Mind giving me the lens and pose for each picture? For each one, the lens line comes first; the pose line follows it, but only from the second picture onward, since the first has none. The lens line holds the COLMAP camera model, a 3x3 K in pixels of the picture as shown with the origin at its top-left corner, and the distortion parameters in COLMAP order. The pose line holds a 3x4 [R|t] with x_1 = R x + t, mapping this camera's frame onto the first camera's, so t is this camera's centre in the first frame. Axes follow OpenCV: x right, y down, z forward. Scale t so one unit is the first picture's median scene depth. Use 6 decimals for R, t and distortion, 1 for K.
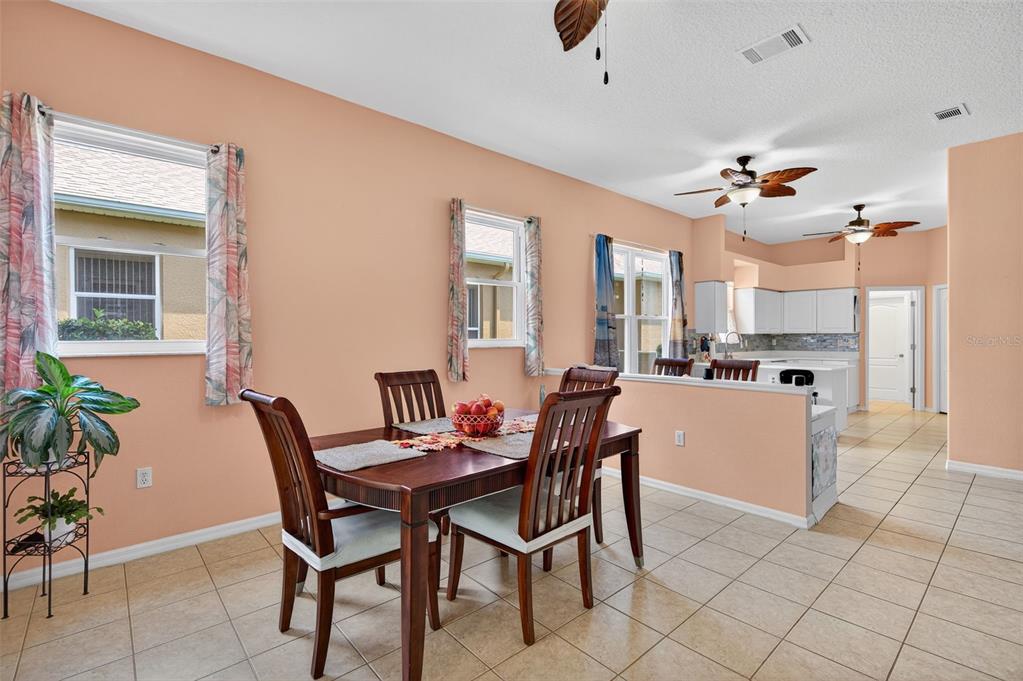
lens RADIAL K [[450.2, 0, 524.0], [0, 450.2, 341.8], [0, 0, 1]] dist [0.005830, -0.000380]
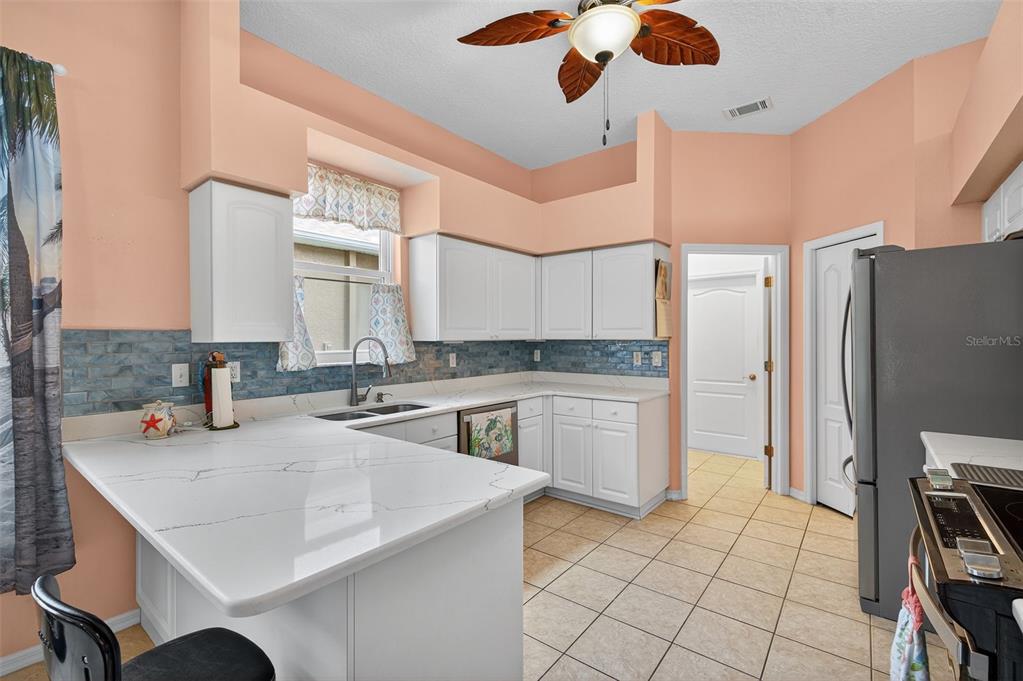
lens RADIAL K [[450.2, 0, 521.0], [0, 450.2, 340.2], [0, 0, 1]] dist [0.005830, -0.000380]
pose [[0.983422, -0.000621, 0.181331, 0.501565], [0.001716, 0.999981, -0.005883, -0.015661], [-0.181324, 0.006097, 0.983405, 0.558768]]
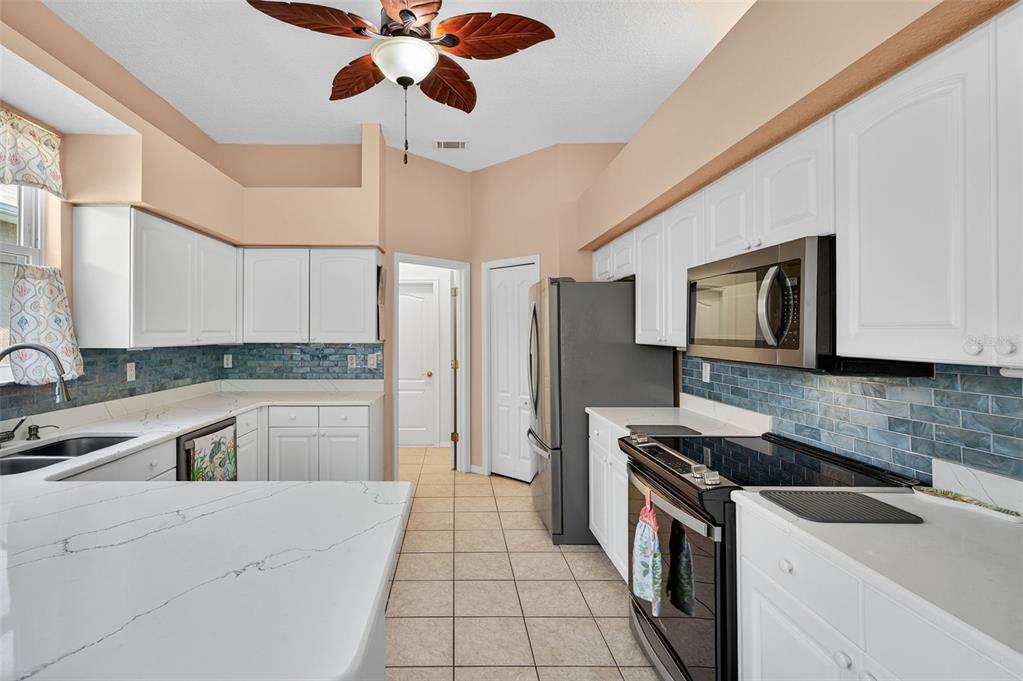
lens RADIAL K [[469.1, 0, 463.2], [0, 469.1, 328.2], [0, 0, 1]] dist [0.001015, -0.000018]
pose [[0.660968, 0.013125, 0.750299, 0.409653], [0.006051, 0.999721, -0.022818, -0.022372], [-0.750389, 0.019622, 0.660705, 0.590576]]
